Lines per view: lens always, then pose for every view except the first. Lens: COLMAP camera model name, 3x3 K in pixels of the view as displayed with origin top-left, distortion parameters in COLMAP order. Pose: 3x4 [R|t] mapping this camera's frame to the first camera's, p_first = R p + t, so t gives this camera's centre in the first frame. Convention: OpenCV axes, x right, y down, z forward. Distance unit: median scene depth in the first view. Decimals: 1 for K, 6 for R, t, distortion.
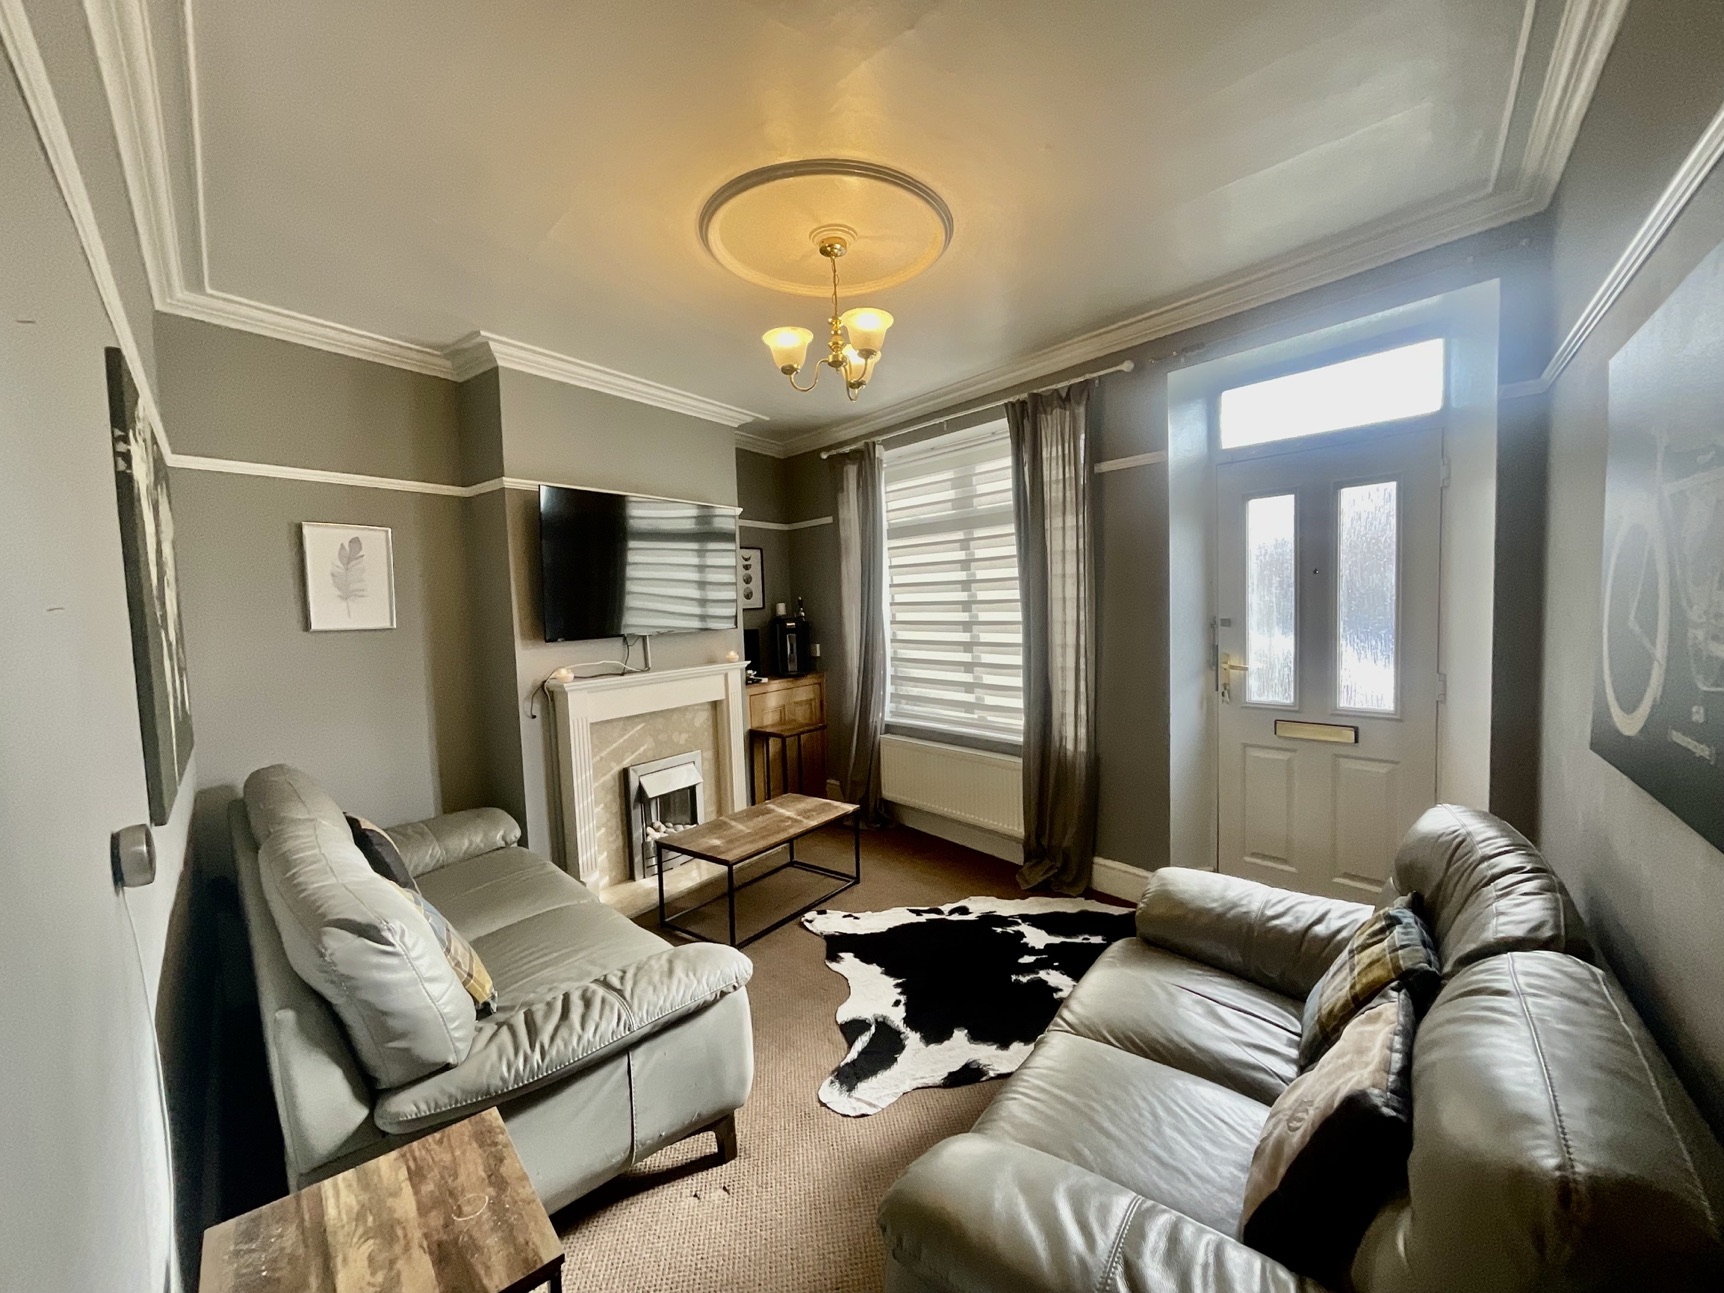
lens RADIAL K [[697.5, 0, 862.9], [0, 697.5, 648.0], [0, 0, 1]] dist [-0.002146, 0.001037]
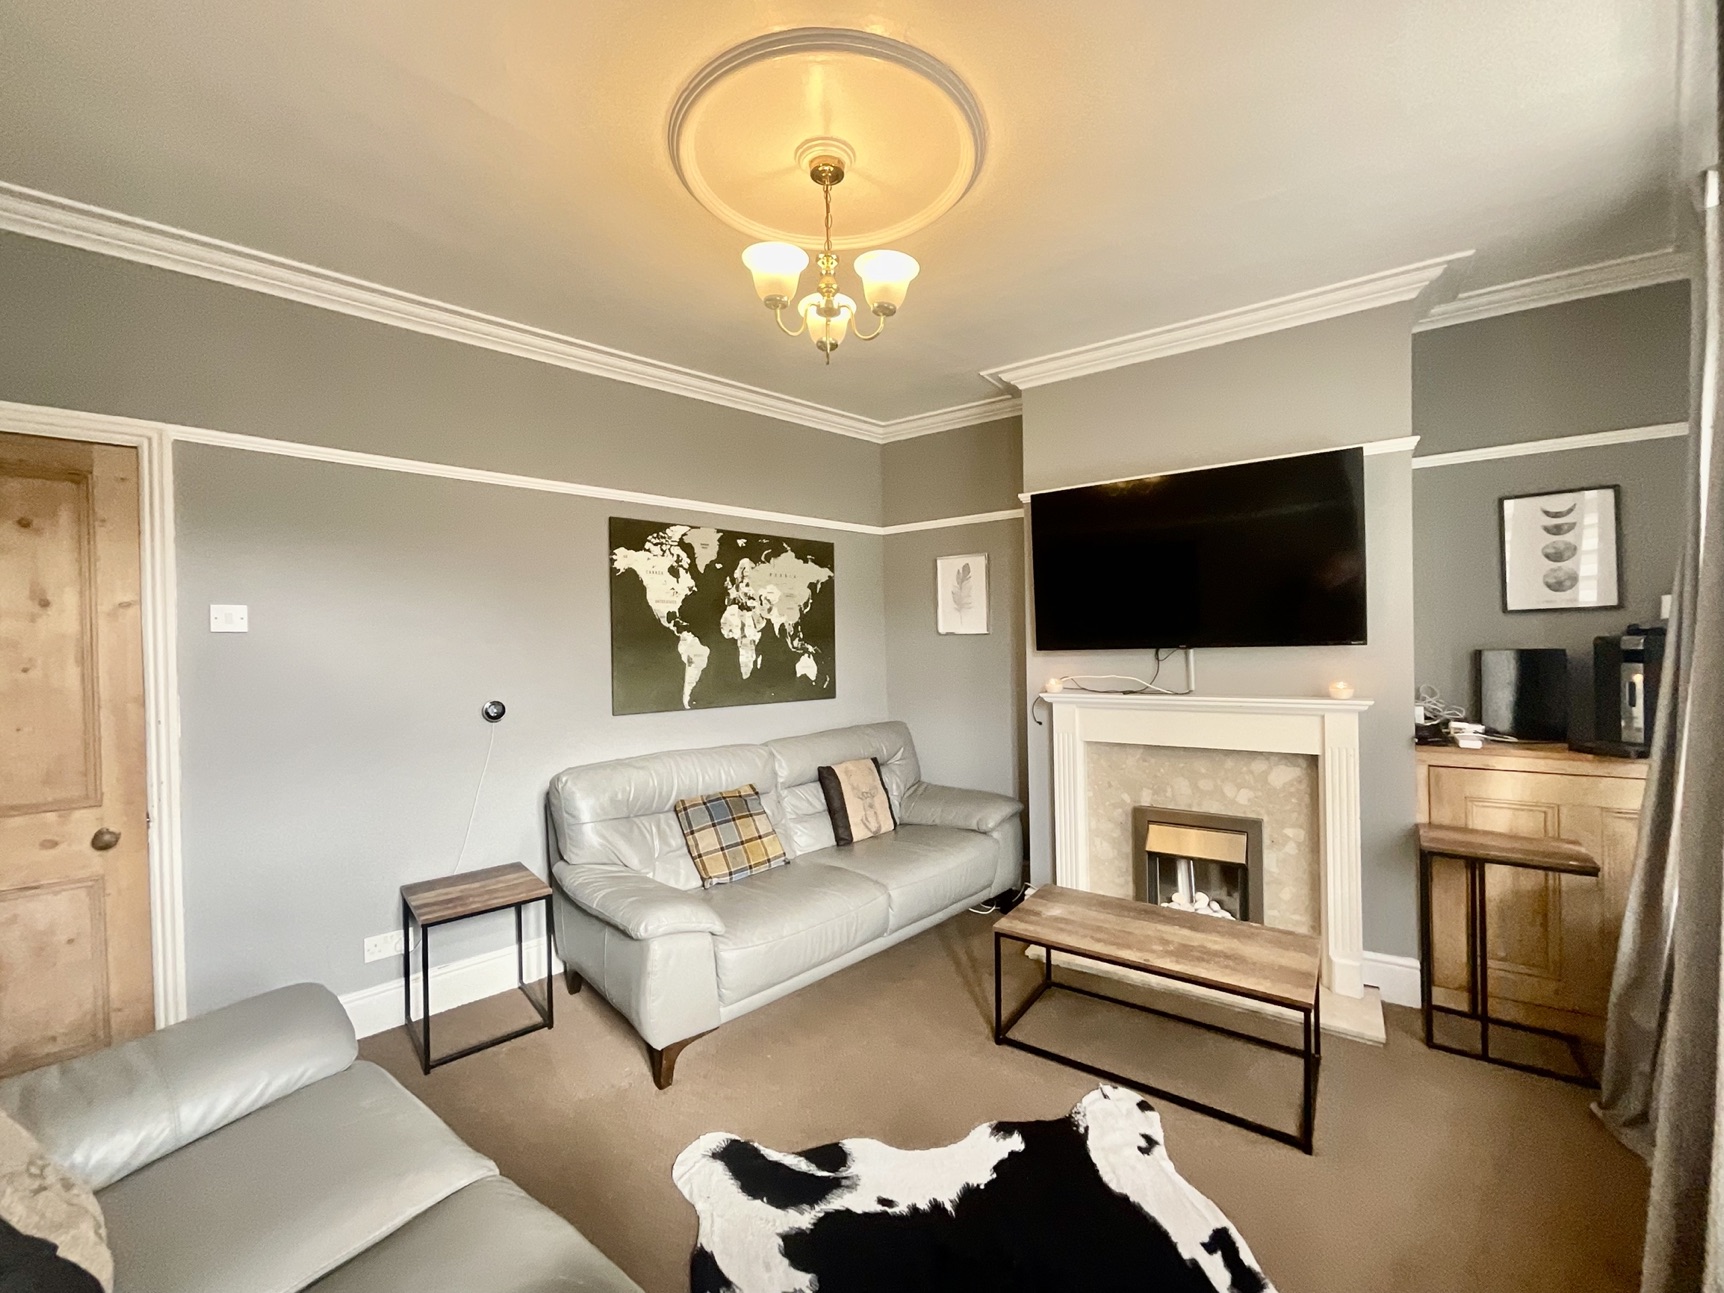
lens RADIAL K [[697.5, 0, 862.9], [0, 697.5, 648.0], [0, 0, 1]] dist [-0.002146, 0.001037]
pose [[0.004936, 0.037165, -0.999297, 0.625868], [-0.044531, 0.998326, 0.036909, -0.042030], [0.998996, 0.044318, 0.006583, 0.849978]]
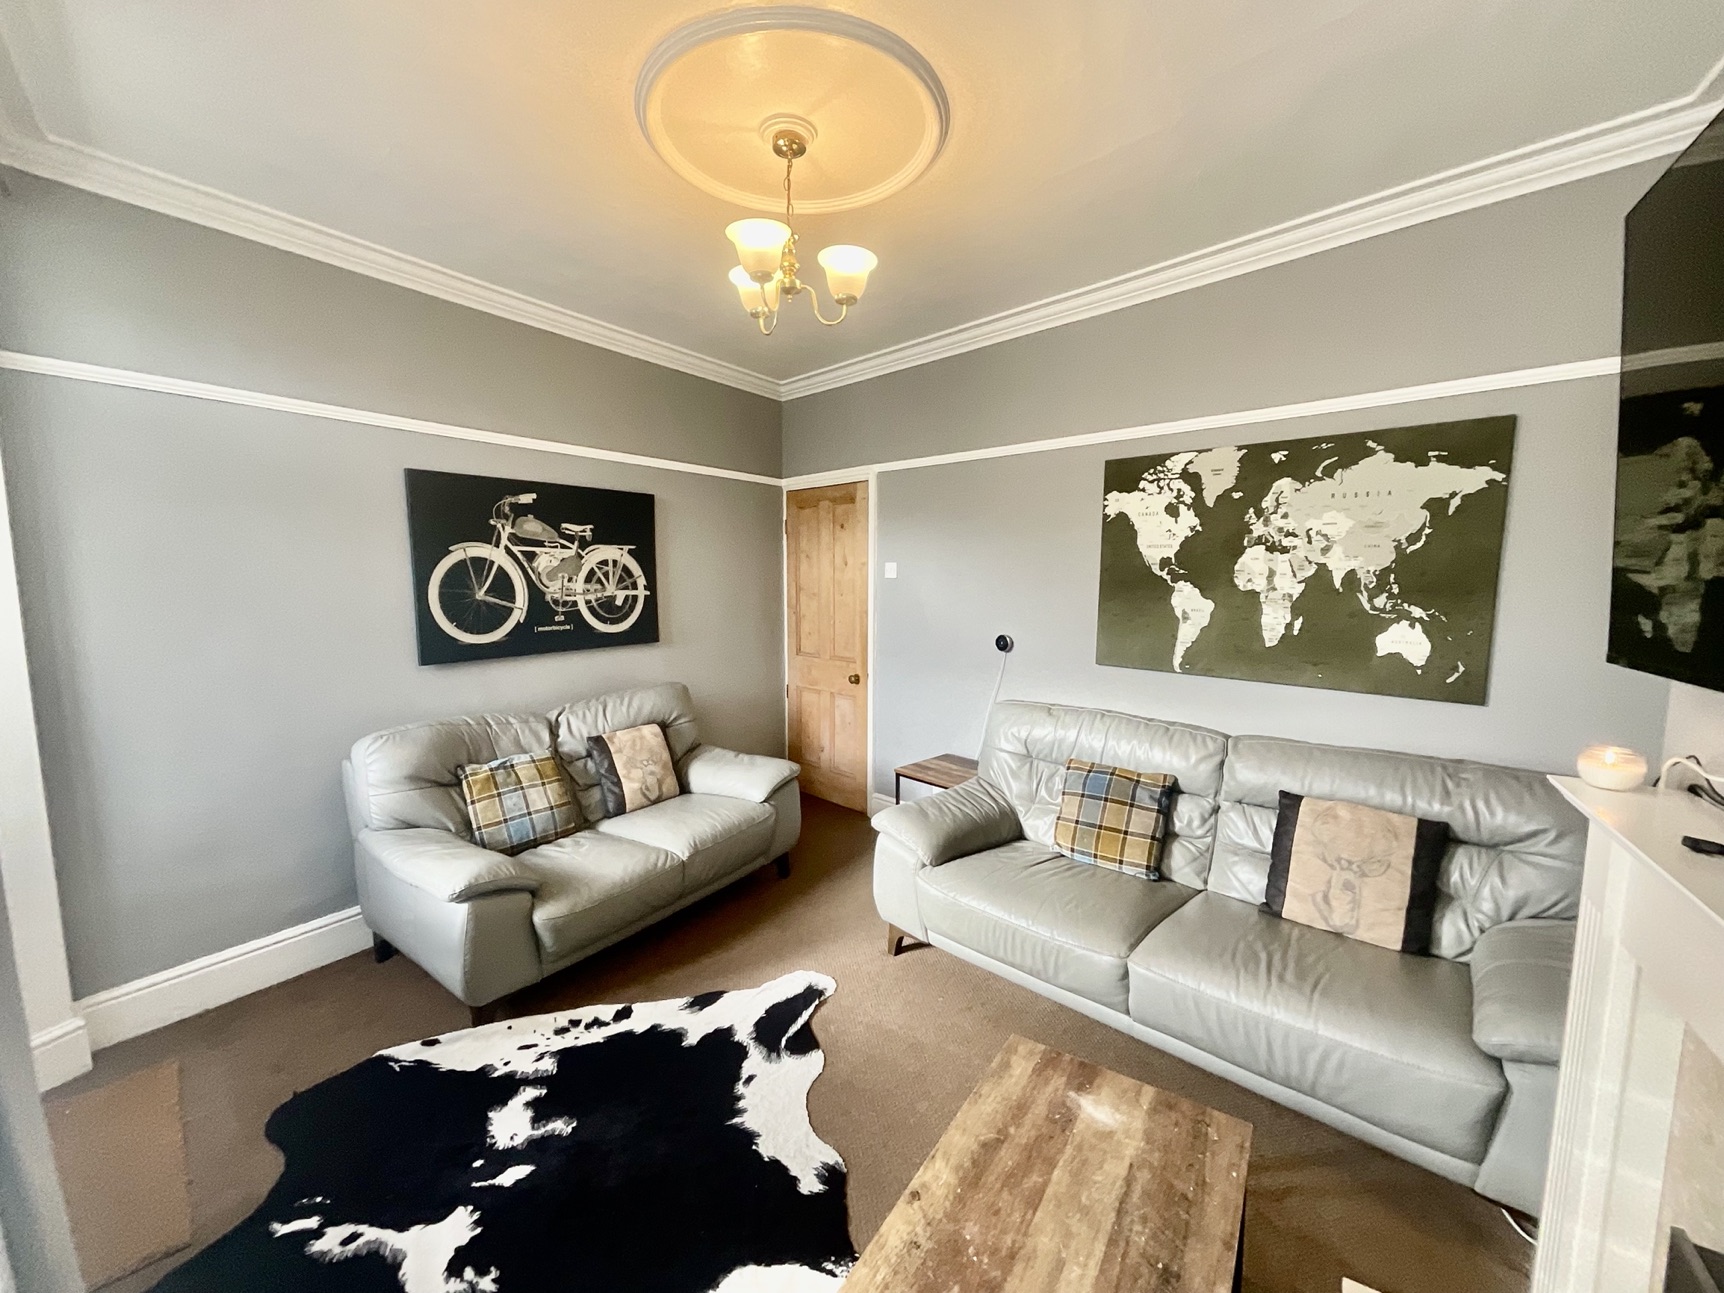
lens RADIAL K [[697.5, 0, 862.9], [0, 697.5, 648.0], [0, 0, 1]] dist [-0.002146, 0.001037]
pose [[-0.998753, 0.034971, -0.035642, -0.063245], [0.028352, 0.984741, 0.171701, -0.102061], [0.041103, 0.170476, -0.984504, 1.530871]]
